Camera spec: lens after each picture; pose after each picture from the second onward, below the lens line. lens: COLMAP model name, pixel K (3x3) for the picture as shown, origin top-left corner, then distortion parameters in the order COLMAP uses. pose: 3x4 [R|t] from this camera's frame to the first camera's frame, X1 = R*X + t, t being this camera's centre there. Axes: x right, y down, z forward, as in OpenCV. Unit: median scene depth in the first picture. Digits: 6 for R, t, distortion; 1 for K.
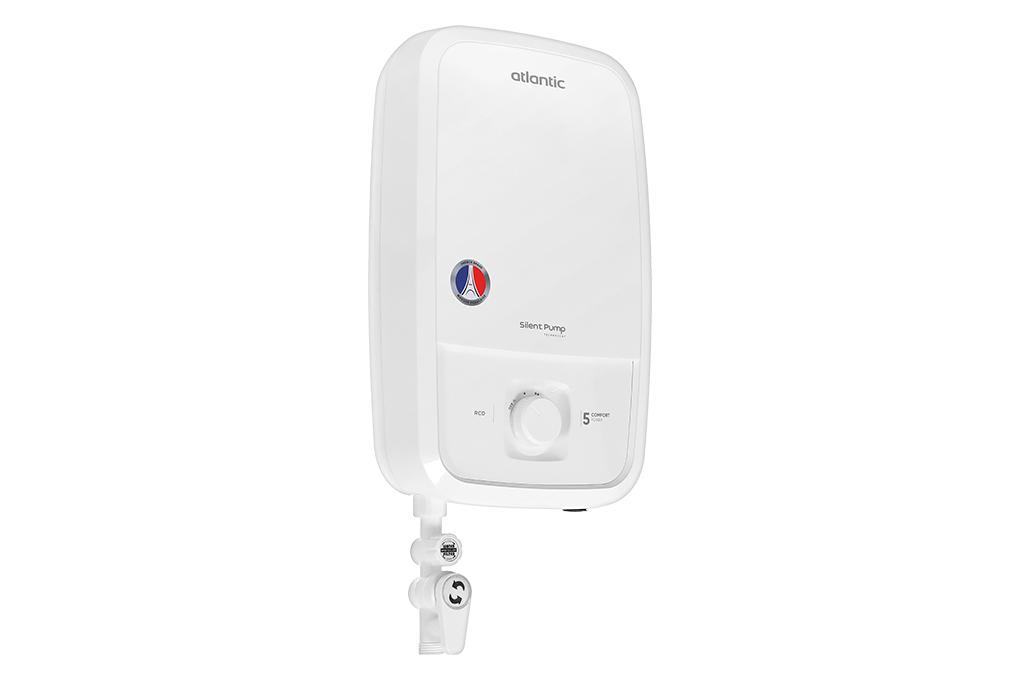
lens RADIAL K [[2054.5, 0, 510.1], [0, 2054.5, 341.7], [0, 0, 1]] dist [-0.576092, 0.000000]
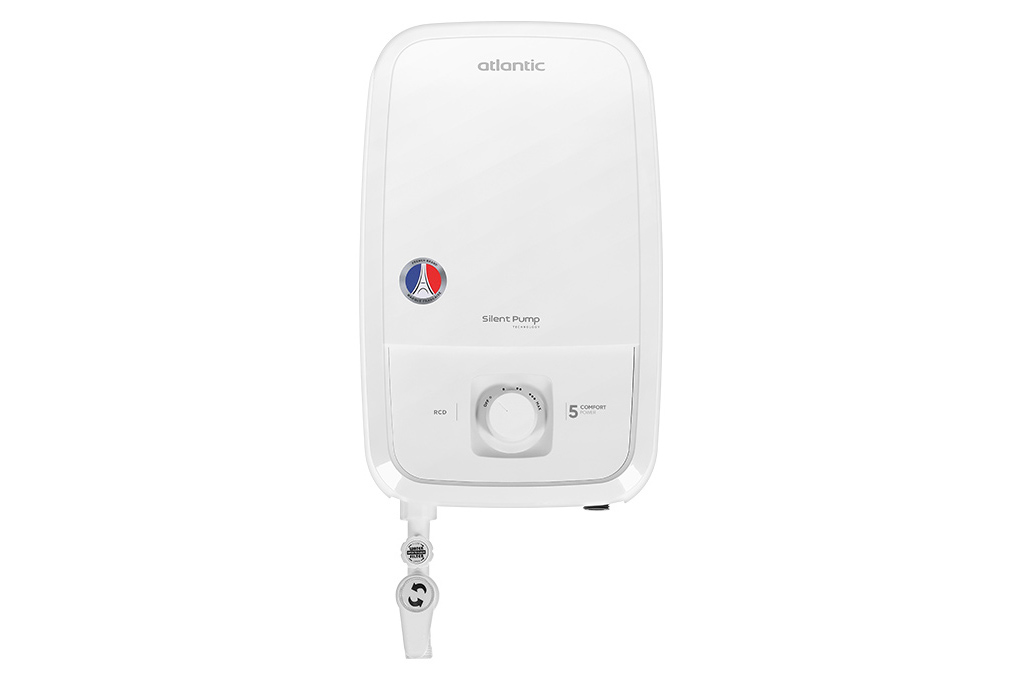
lens RADIAL K [[2054.5, 0, 508.9], [0, 2054.5, 338.5], [0, 0, 1]] dist [-0.576092, 0.000000]
pose [[0.838123, -0.086381, -0.538598, 0.536826], [0.069455, 0.996245, -0.051699, 0.051968], [0.541041, 0.005922, 0.840975, 0.190020]]
